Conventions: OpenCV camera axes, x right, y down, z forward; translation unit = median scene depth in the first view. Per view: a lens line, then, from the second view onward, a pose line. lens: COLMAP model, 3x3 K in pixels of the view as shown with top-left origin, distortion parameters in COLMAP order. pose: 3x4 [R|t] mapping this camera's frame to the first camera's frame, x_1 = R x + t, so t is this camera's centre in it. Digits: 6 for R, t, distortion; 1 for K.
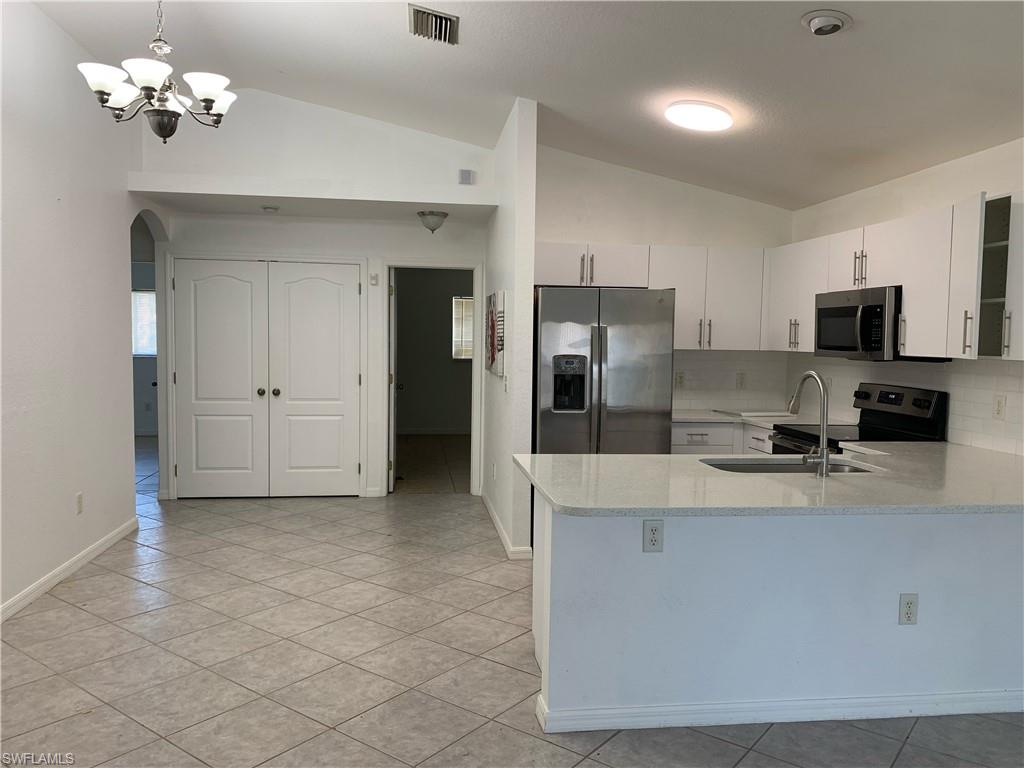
lens RADIAL K [[789.0, 0, 512.0], [0, 789.0, 384.0], [0, 0, 1]] dist [0.076296, -0.125427]
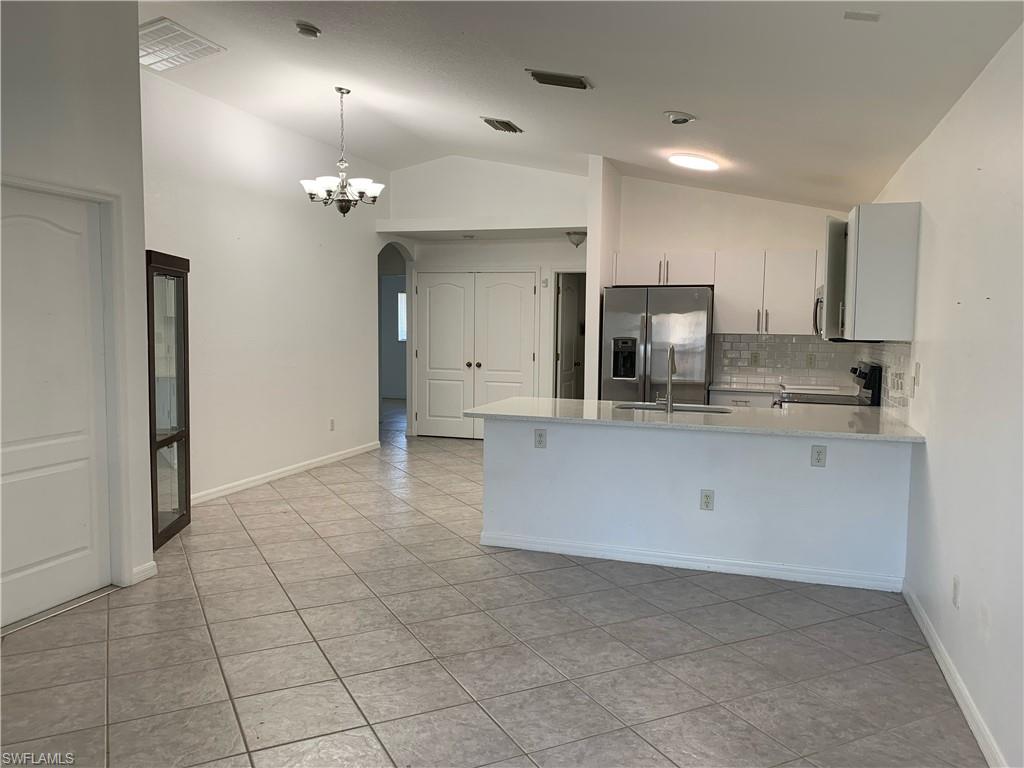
lens RADIAL K [[791.6, 0, 512.0], [0, 791.6, 384.0], [0, 0, 1]] dist [0.022702, -0.004878]
pose [[0.899490, 0.029187, -0.435965, 0.464140], [-0.025131, 0.999571, 0.015069, 0.026774], [0.436218, -0.002598, 0.899837, -0.300171]]
